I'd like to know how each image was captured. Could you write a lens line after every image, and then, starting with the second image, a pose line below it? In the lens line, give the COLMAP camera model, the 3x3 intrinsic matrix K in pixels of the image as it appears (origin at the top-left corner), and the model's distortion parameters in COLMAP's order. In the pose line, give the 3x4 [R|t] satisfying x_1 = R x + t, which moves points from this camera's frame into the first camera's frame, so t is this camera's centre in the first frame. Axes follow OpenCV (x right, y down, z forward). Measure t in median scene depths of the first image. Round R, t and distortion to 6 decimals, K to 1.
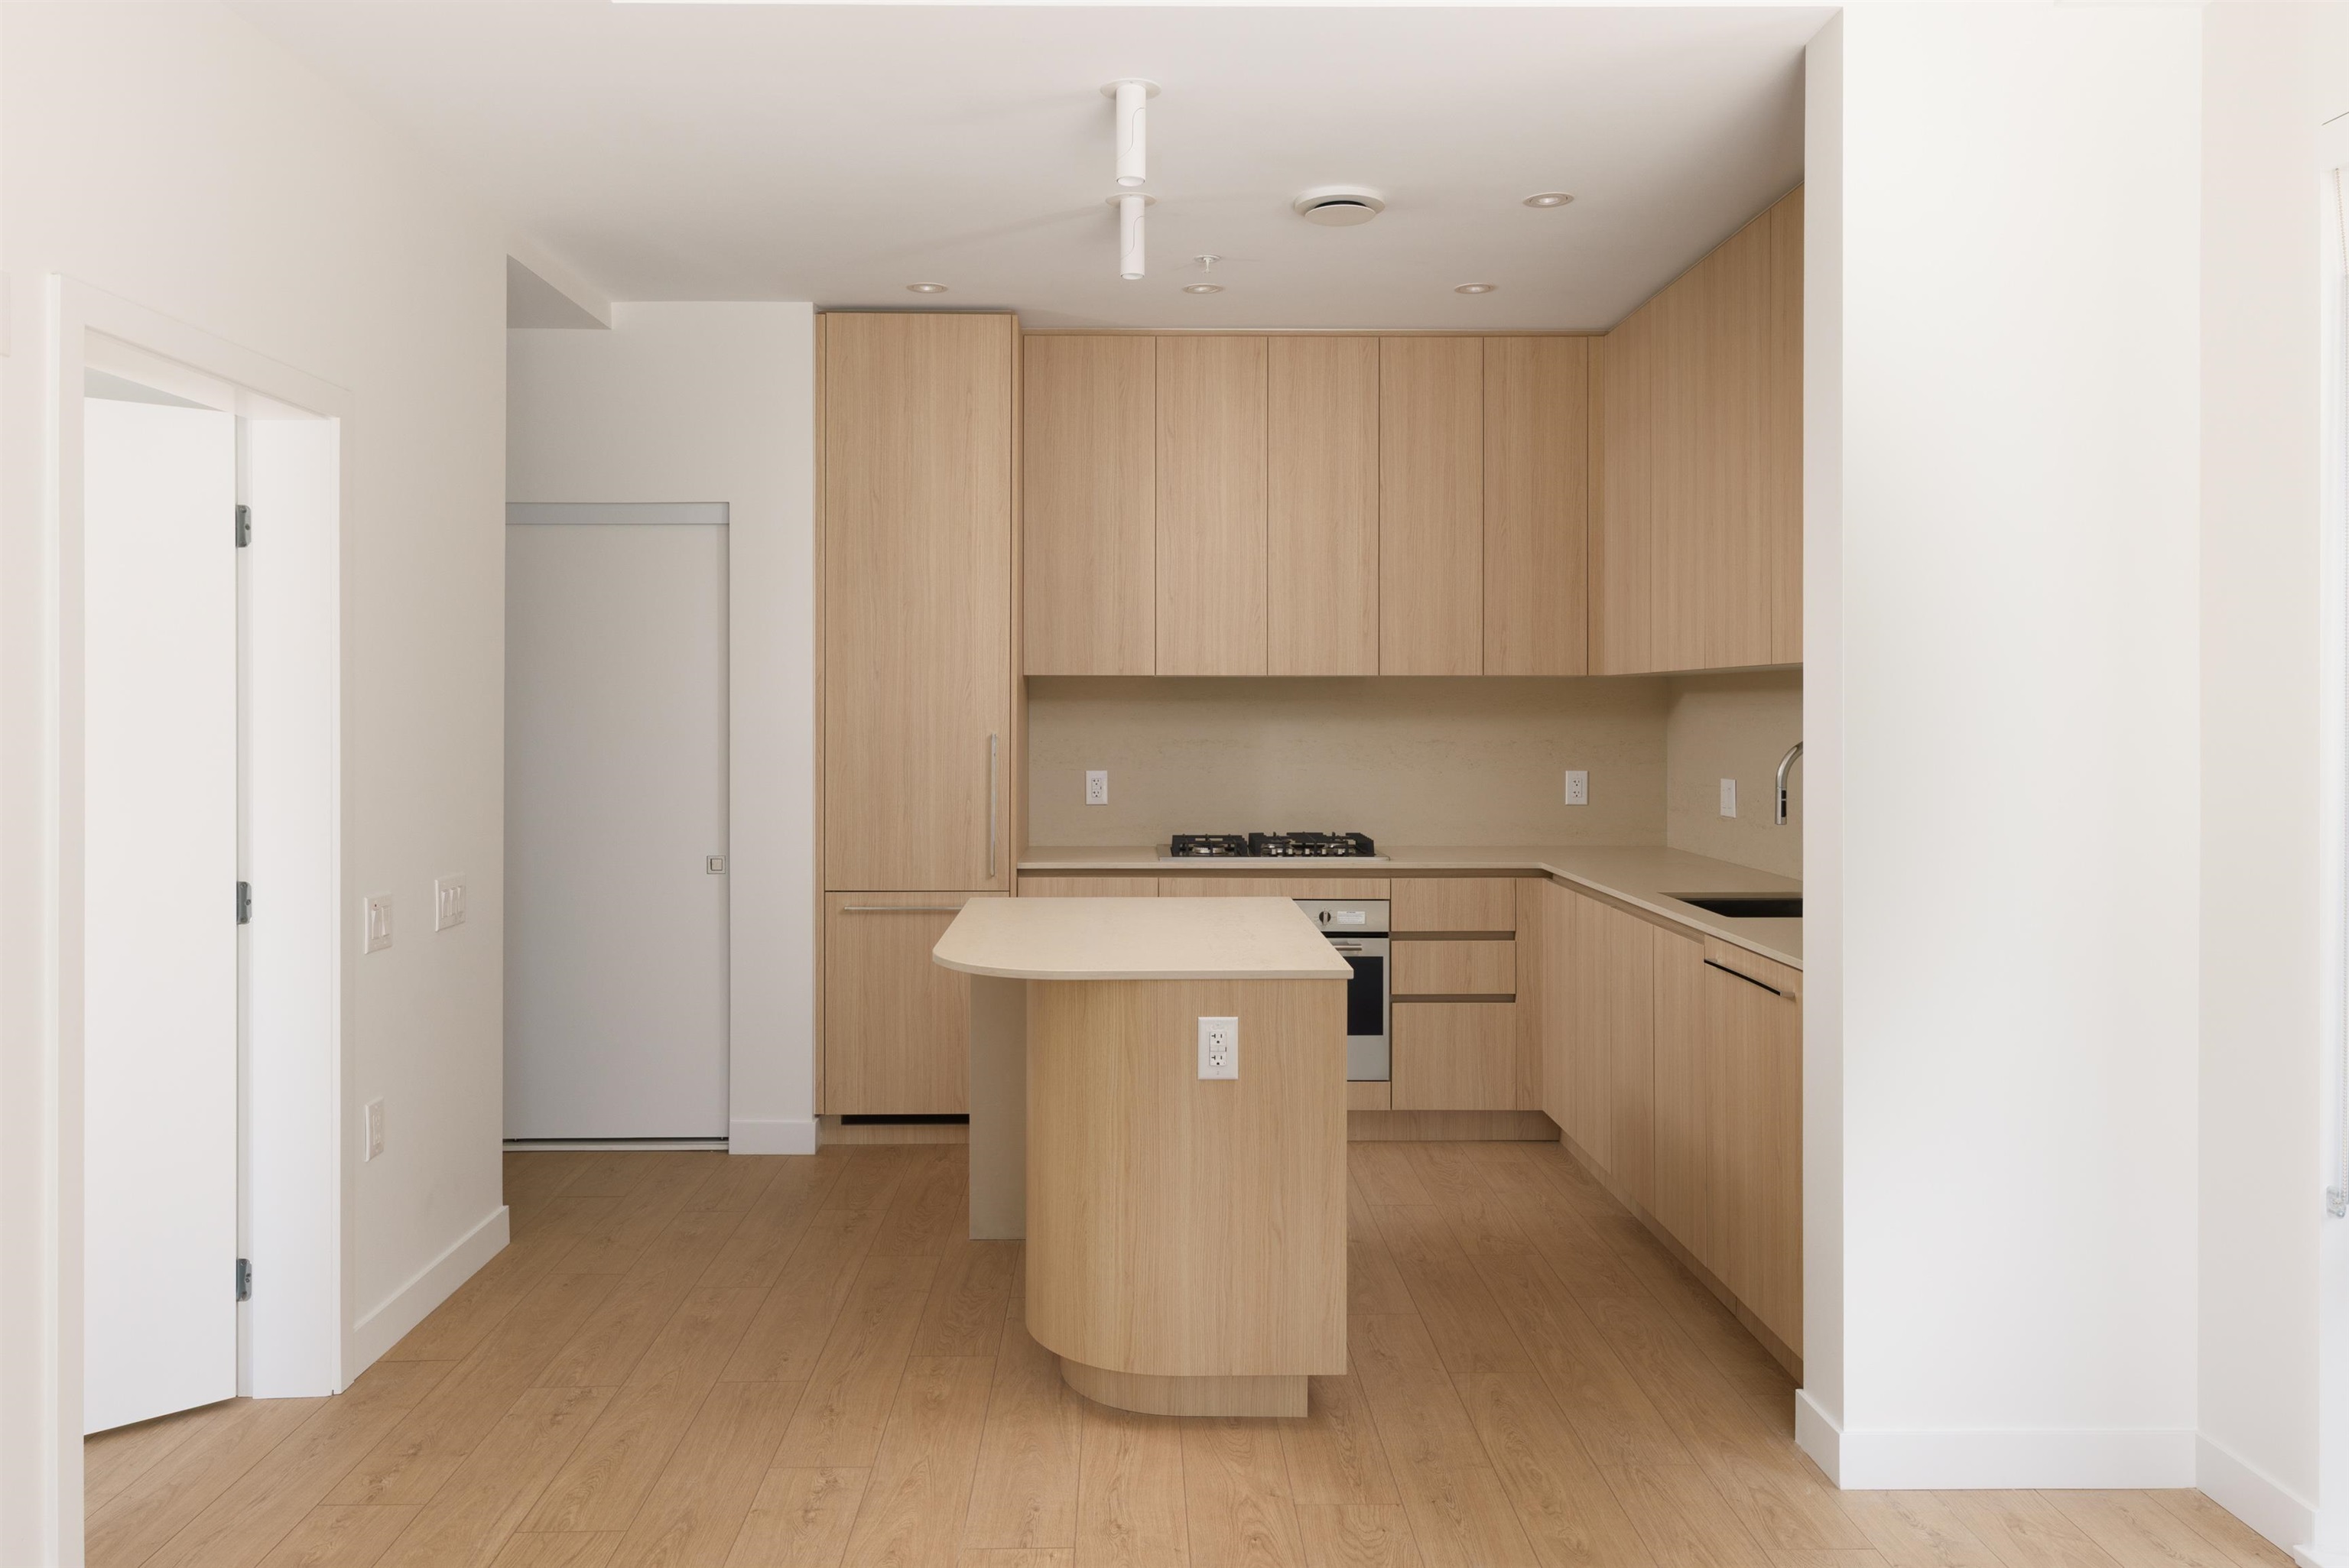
lens RADIAL K [[1677.9, 0, 1169.1], [0, 1677.9, 706.1], [0, 0, 1]] dist [0.007427, 0.003042]
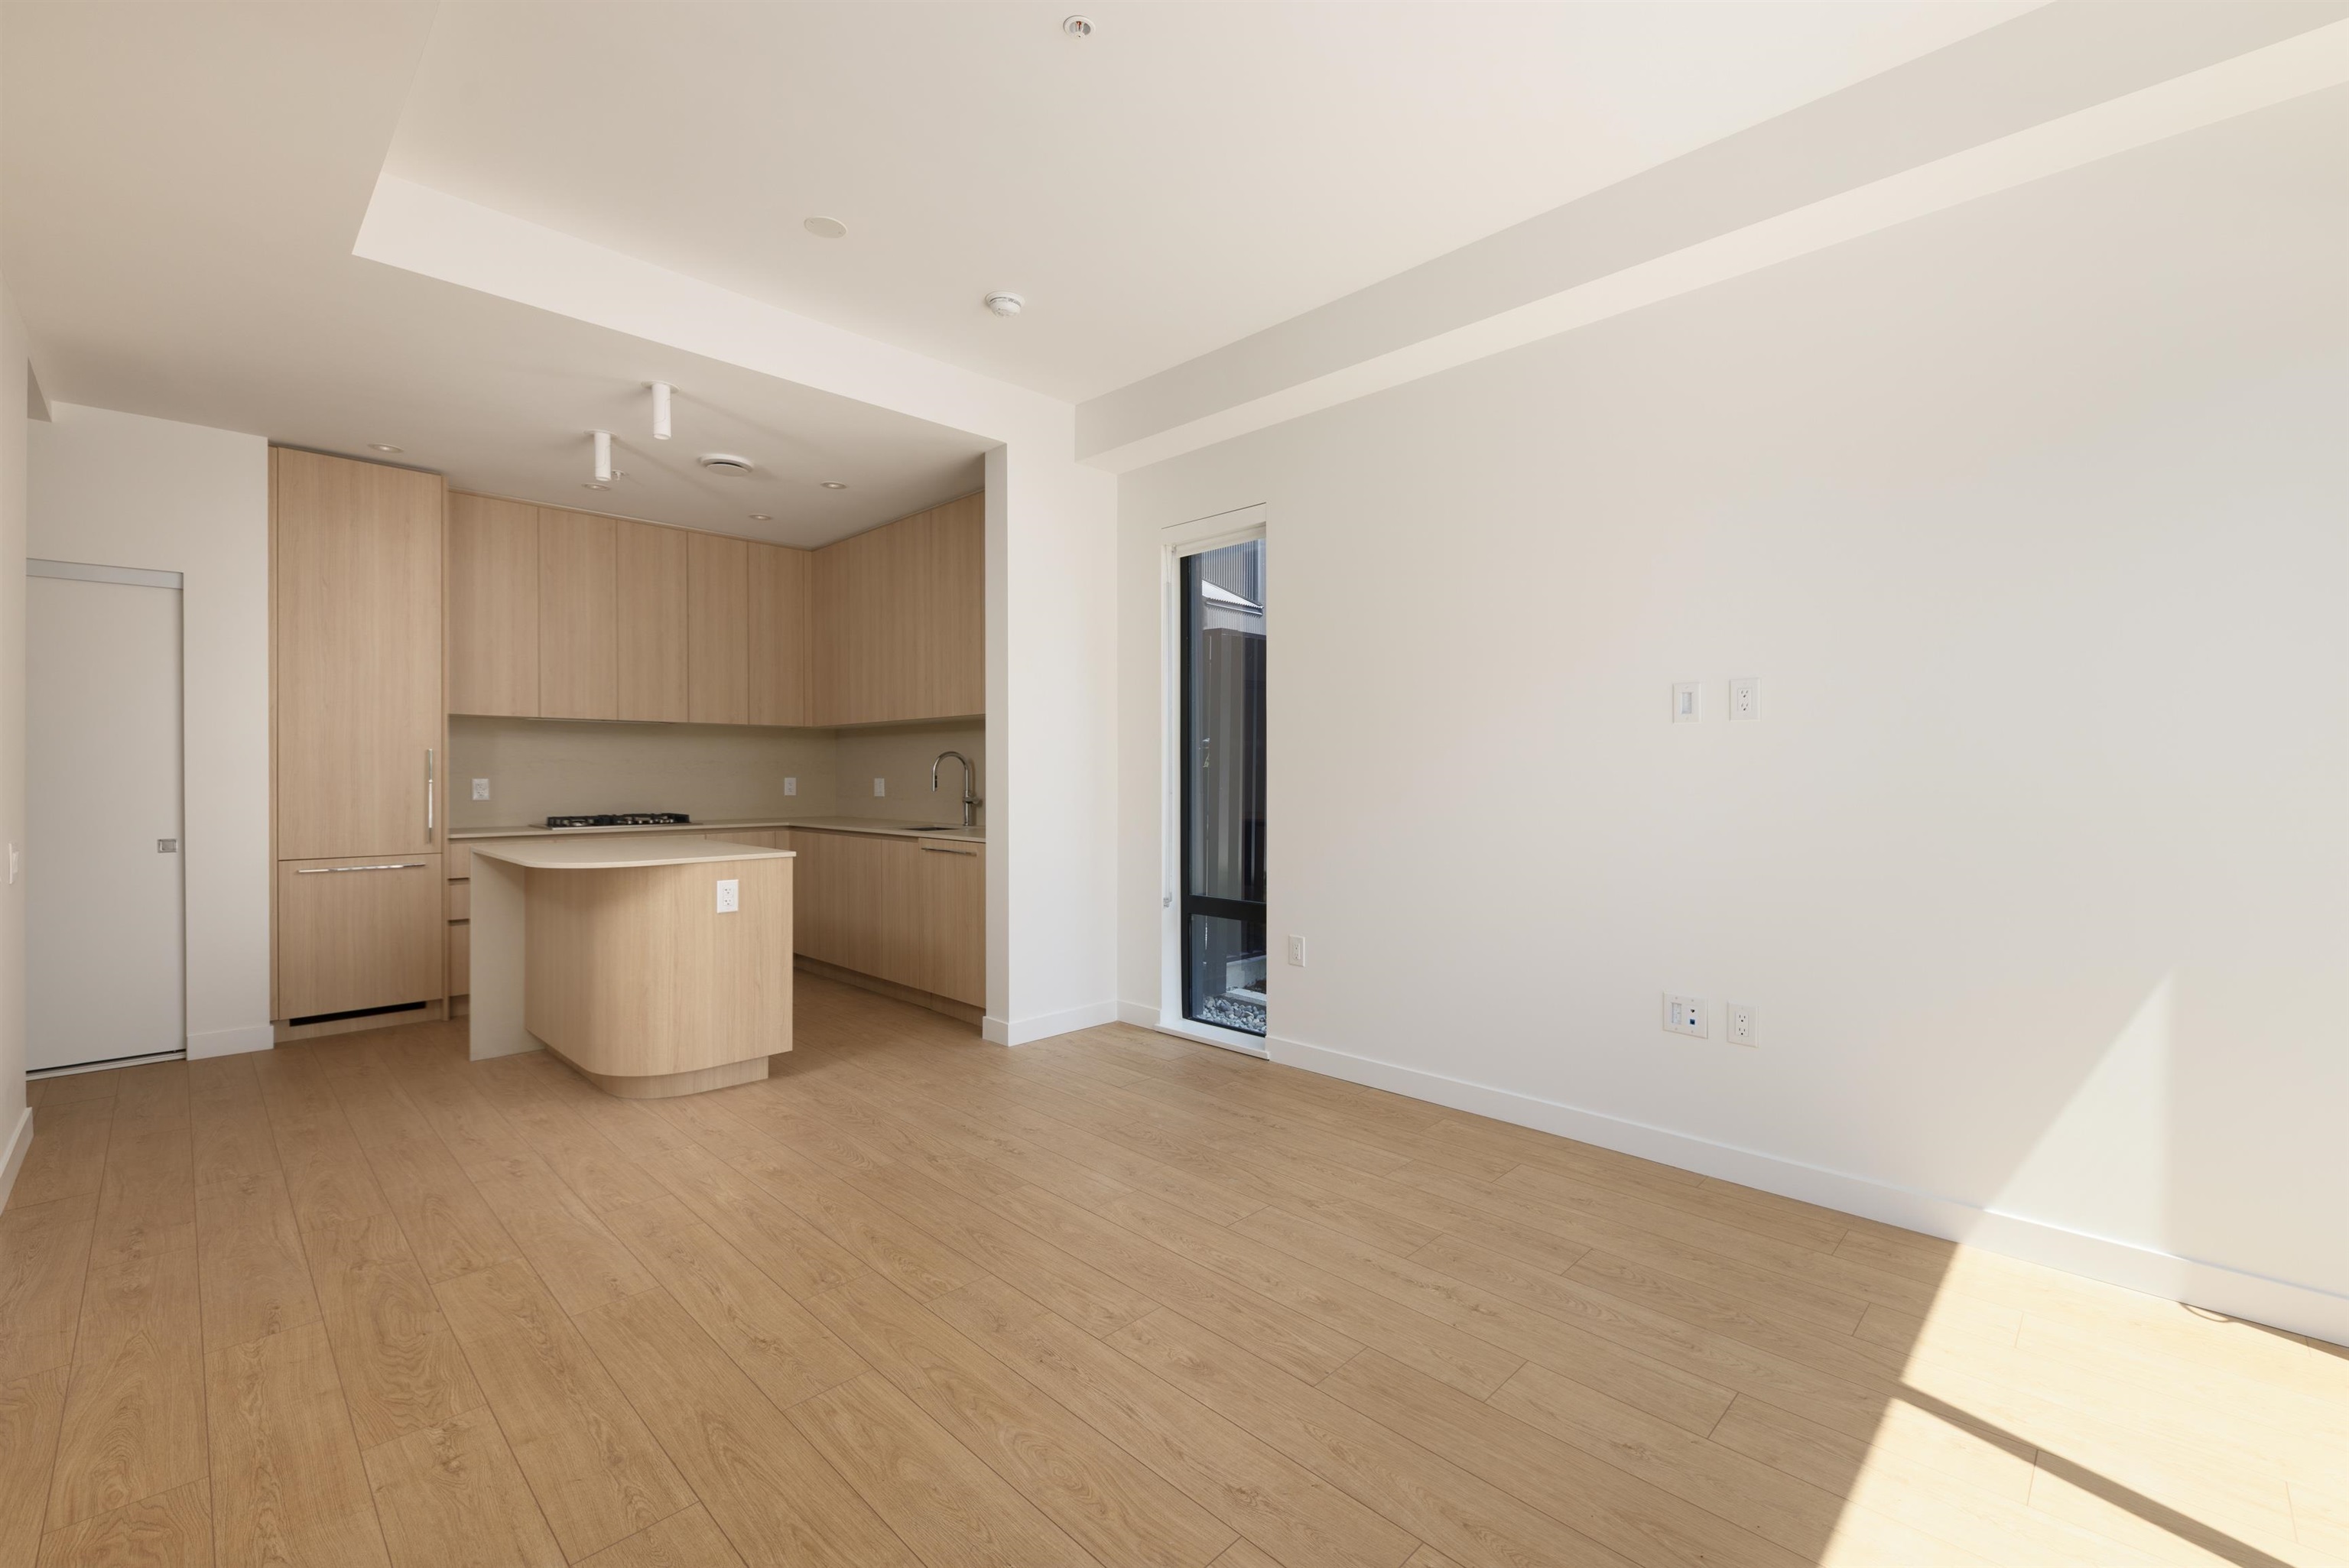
lens RADIAL K [[981.3, 0, 1174.5], [0, 981.3, 784.0], [0, 0, 1]] dist [0.022345, -0.015437]
pose [[0.714669, -0.005911, 0.699438, -0.248954], [-0.000598, 0.999959, 0.009062, 0.038707], [-0.699463, -0.006895, 0.714636, -0.113242]]
